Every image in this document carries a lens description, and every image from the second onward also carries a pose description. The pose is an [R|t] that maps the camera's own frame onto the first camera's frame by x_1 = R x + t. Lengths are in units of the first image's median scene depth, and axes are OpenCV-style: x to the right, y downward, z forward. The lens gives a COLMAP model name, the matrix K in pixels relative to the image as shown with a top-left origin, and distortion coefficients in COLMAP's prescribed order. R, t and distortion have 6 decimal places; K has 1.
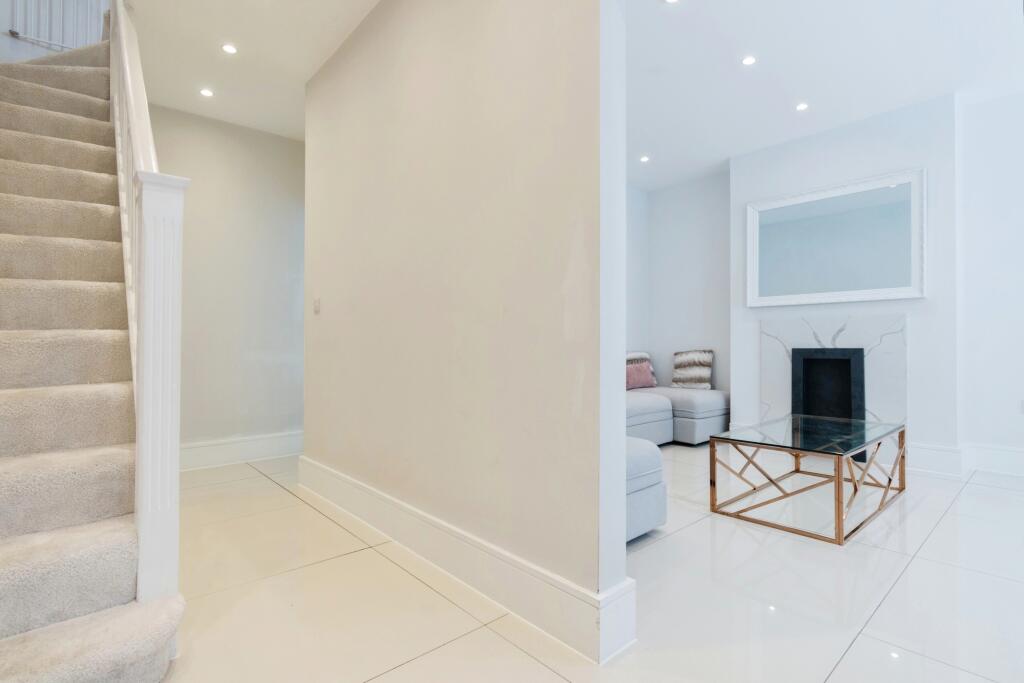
lens RADIAL K [[500.7, 0, 513.8], [0, 500.7, 340.6], [0, 0, 1]] dist [0.006463, 0.000357]
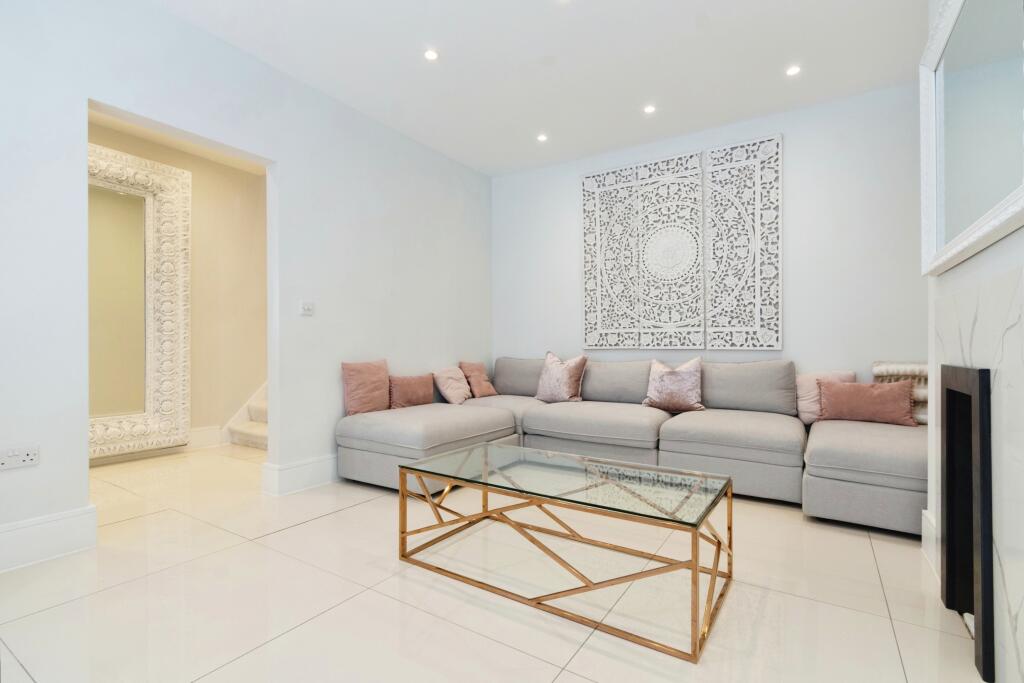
lens RADIAL K [[469.5, 0, 506.1], [0, 469.5, 349.5], [0, 0, 1]] dist [0.005710, -0.000274]
pose [[0.257164, 0.009859, -0.966318, 0.831483], [0.007802, 0.999894, 0.012278, -0.005251], [0.966336, -0.010697, 0.257060, 0.507325]]
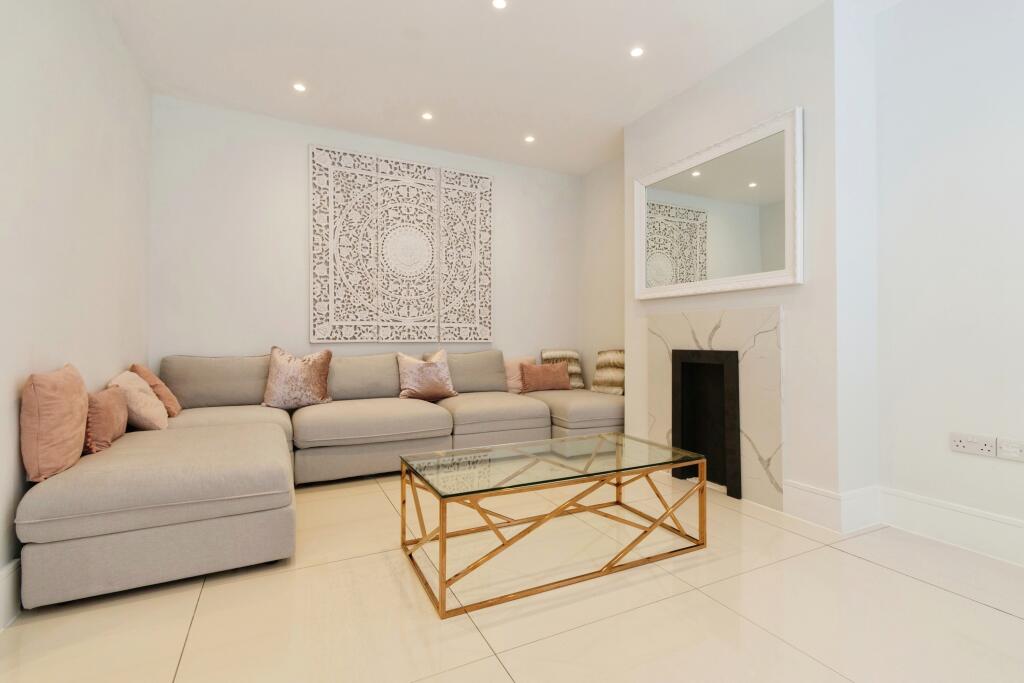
lens RADIAL K [[469.5, 0, 504.8], [0, 469.5, 333.7], [0, 0, 1]] dist [0.005710, -0.000274]
pose [[0.960374, 0.001080, -0.278714, 0.490620], [-0.001203, 0.999999, -0.000270, -0.009634], [0.278713, 0.000595, 0.960374, 0.181520]]
